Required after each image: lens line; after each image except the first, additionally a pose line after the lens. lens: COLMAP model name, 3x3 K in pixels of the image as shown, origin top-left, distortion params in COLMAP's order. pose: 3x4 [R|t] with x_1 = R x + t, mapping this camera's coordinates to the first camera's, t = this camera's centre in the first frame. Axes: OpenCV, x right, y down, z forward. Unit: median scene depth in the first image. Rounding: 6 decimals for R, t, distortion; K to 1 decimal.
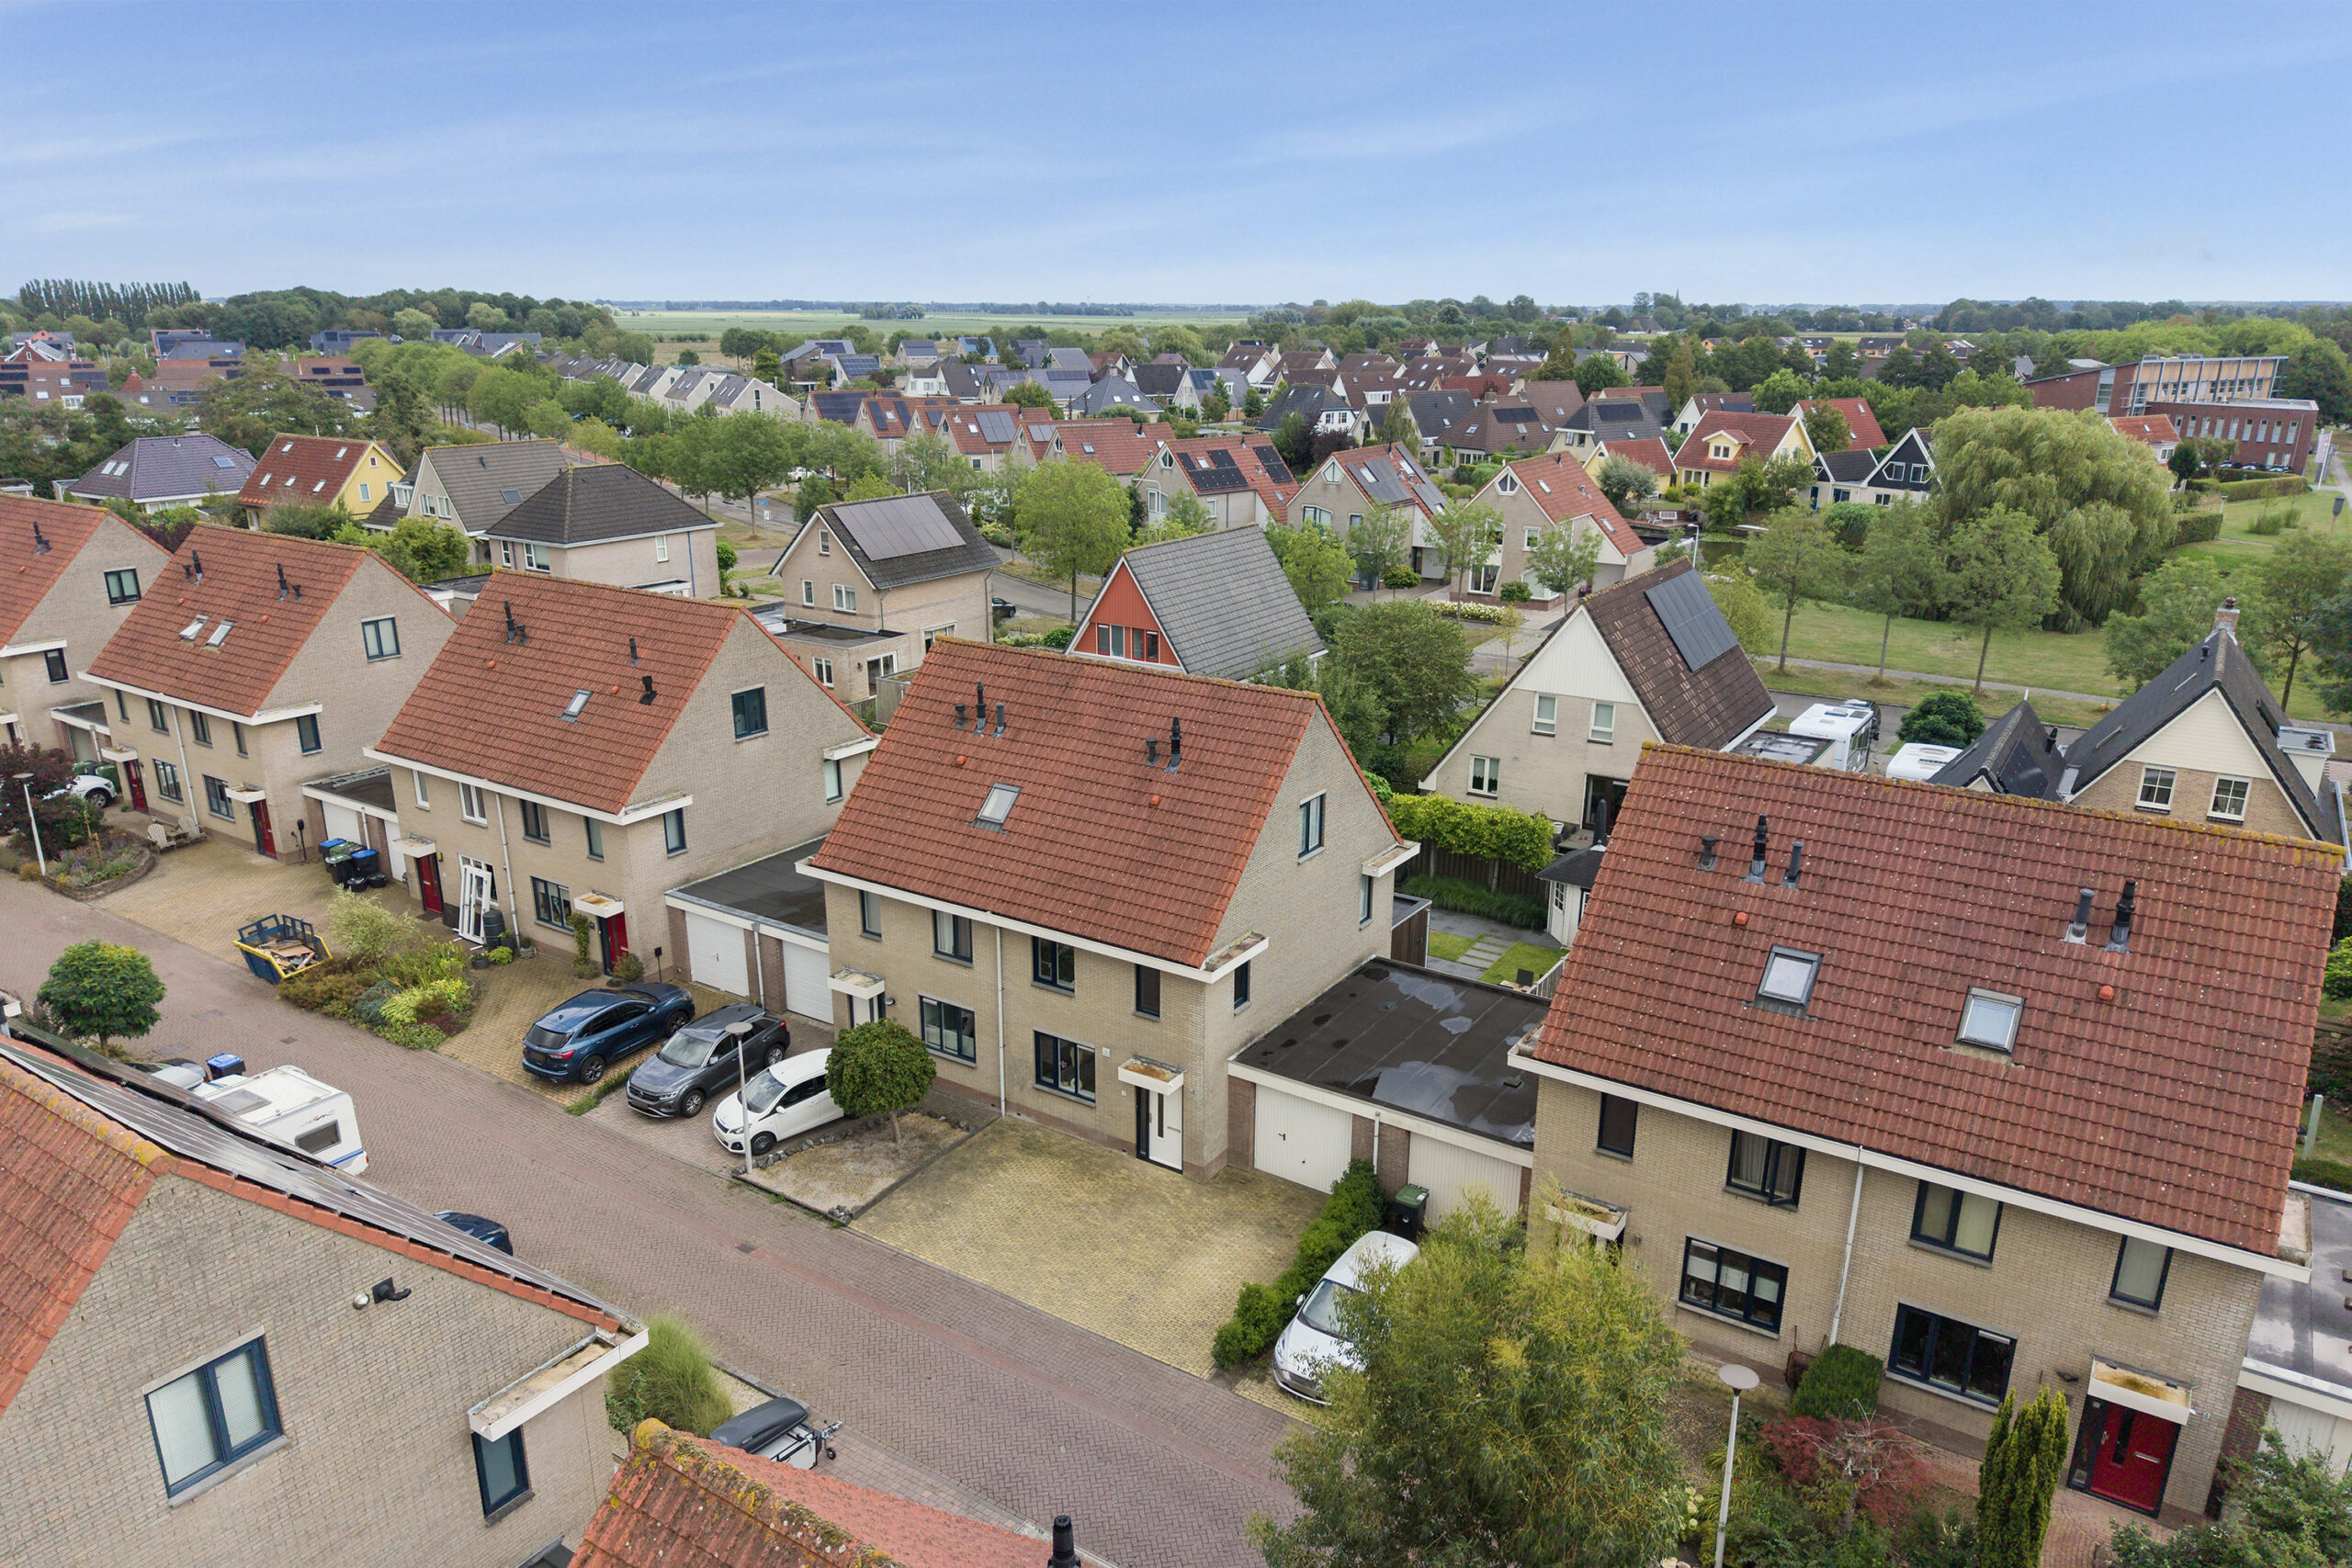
lens RADIAL K [[1578.3, 0, 1175.2], [0, 1578.3, 839.3], [0, 0, 1]] dist [0.051078, -0.067091]
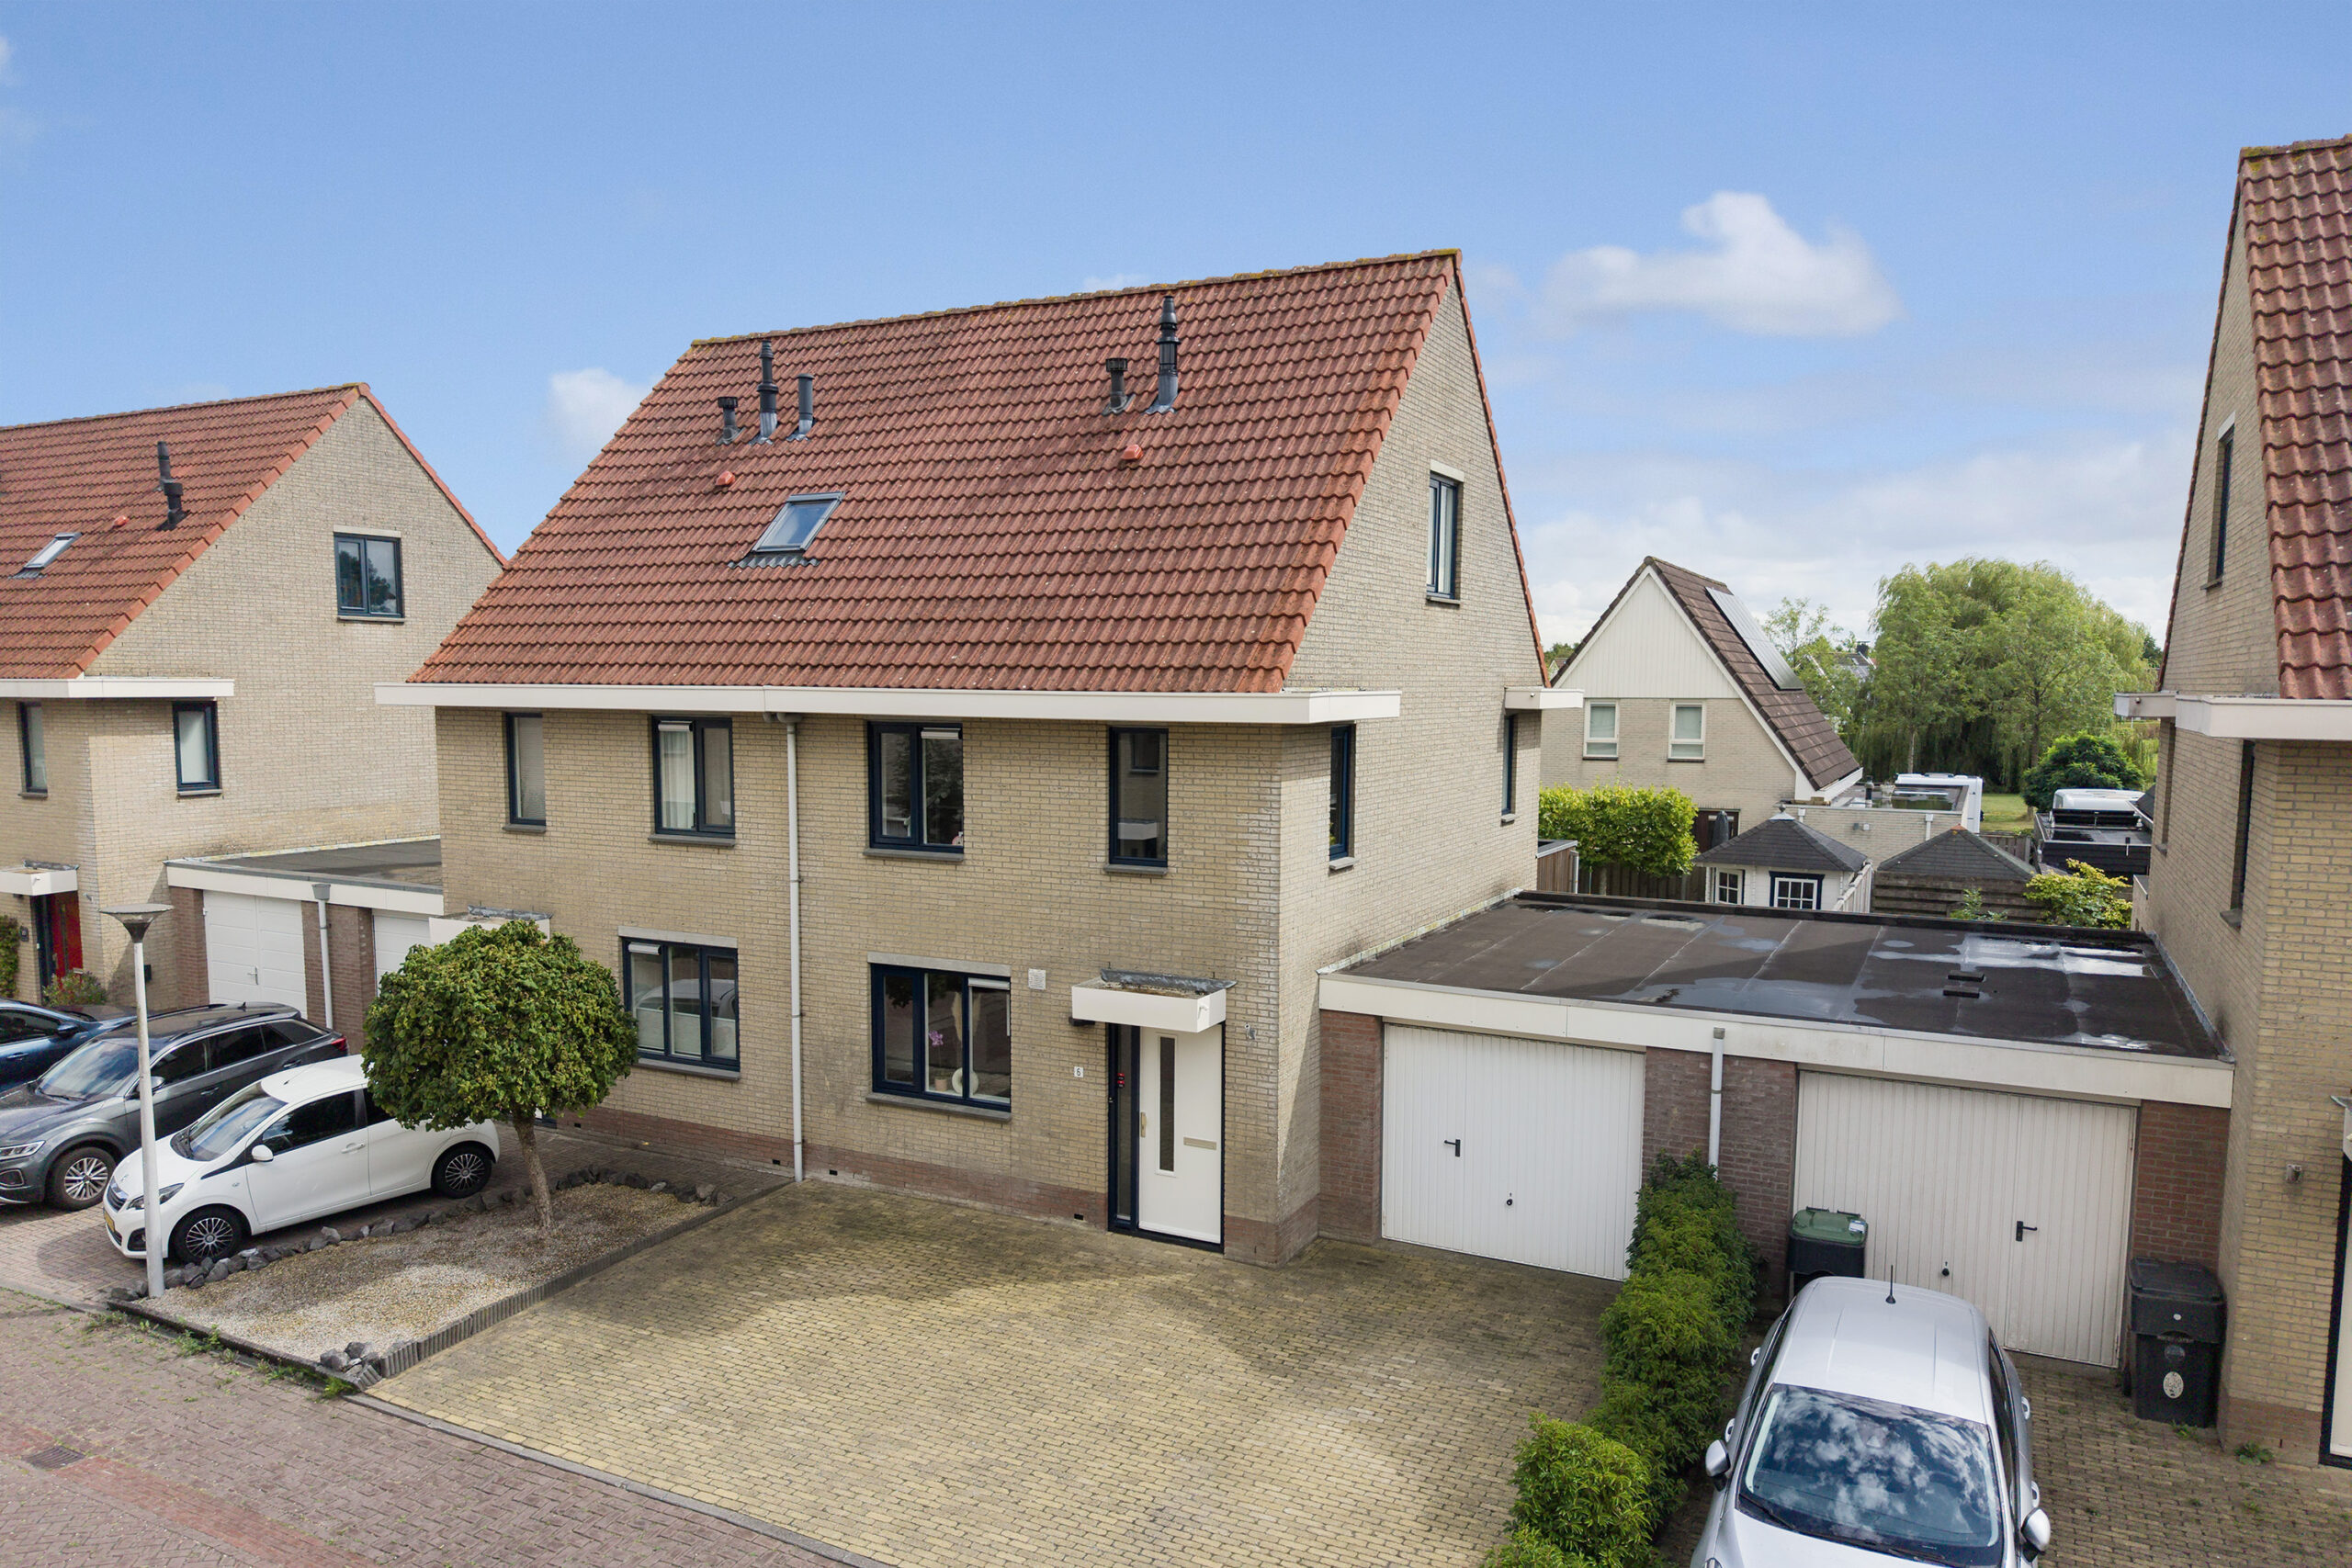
lens RADIAL K [[1596.8, 0, 1171.6], [0, 1596.8, 836.4], [0, 0, 1]] dist [0.003697, -0.001289]
pose [[0.994437, -0.009358, 0.104912, -0.051667], [0.032847, 0.973924, -0.224482, 0.194070], [-0.100076, 0.226680, 0.968814, 0.547467]]
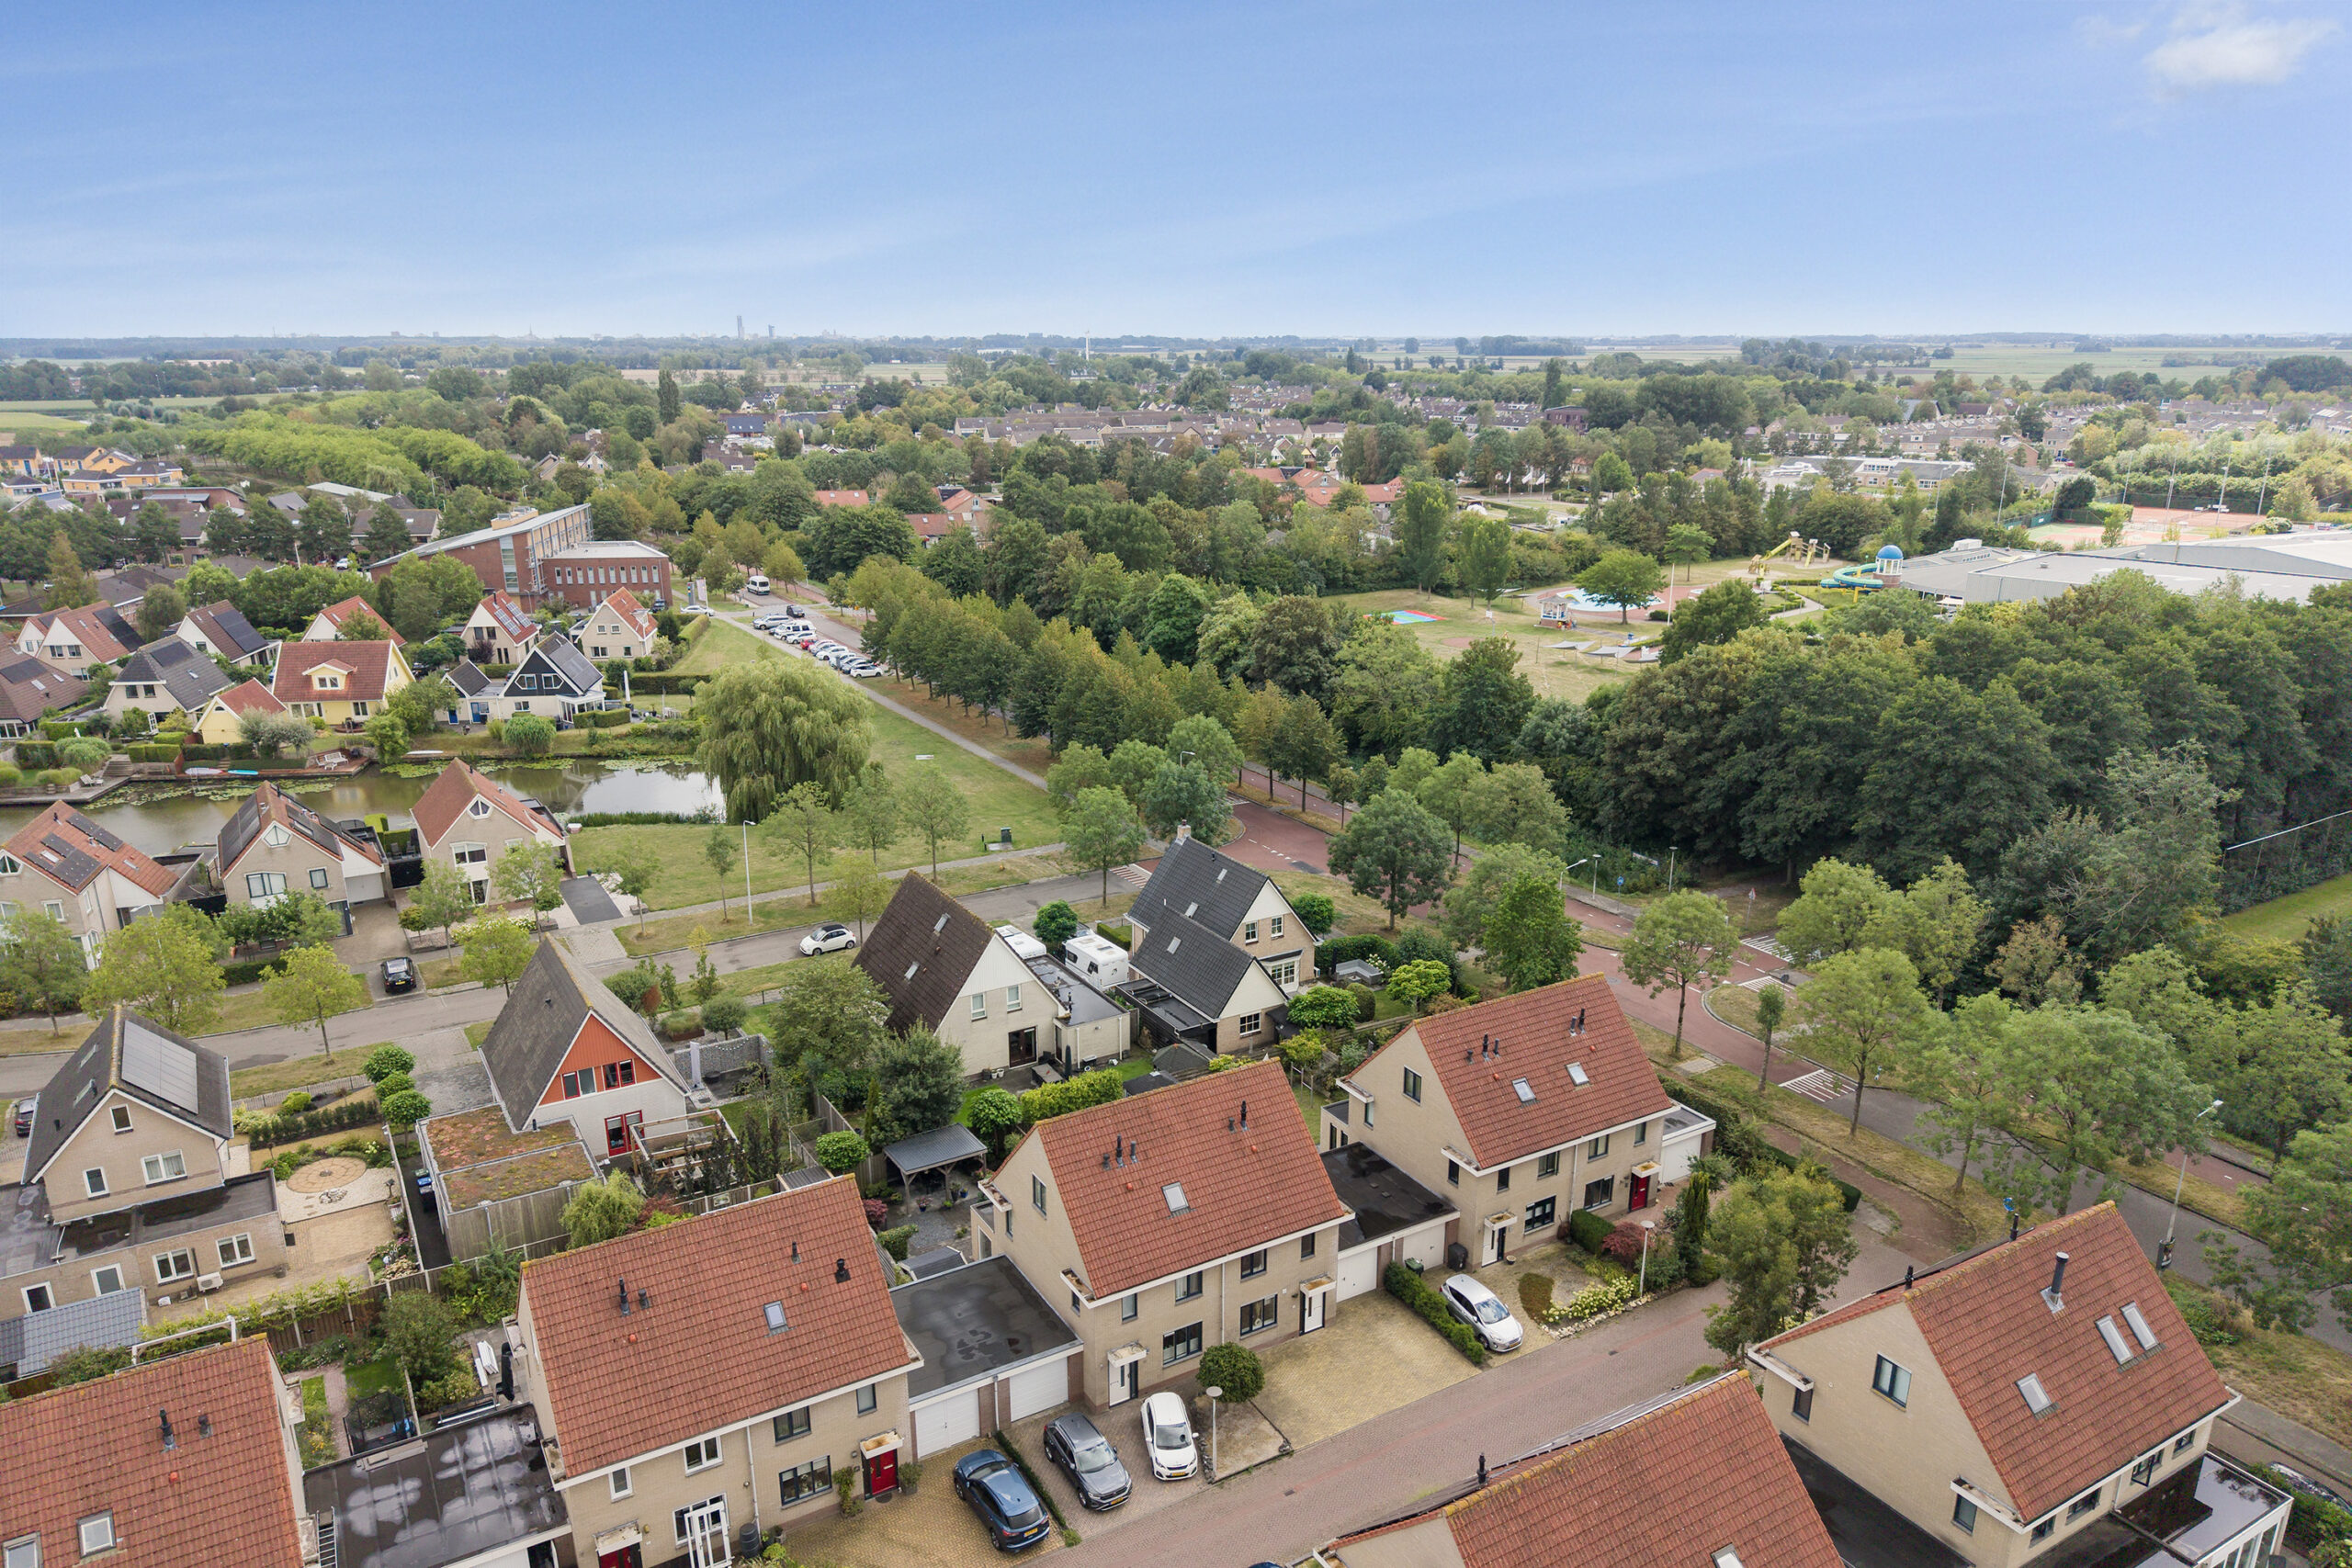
lens RADIAL K [[1596.8, 0, 1171.6], [0, 1596.8, 836.4], [0, 0, 1]] dist [0.003697, -0.001289]
pose [[0.435438, -0.280504, 0.855401, -1.481695], [0.292400, 0.942764, 0.160307, -0.669520], [-0.851408, 0.180315, 0.492535, 0.120410]]
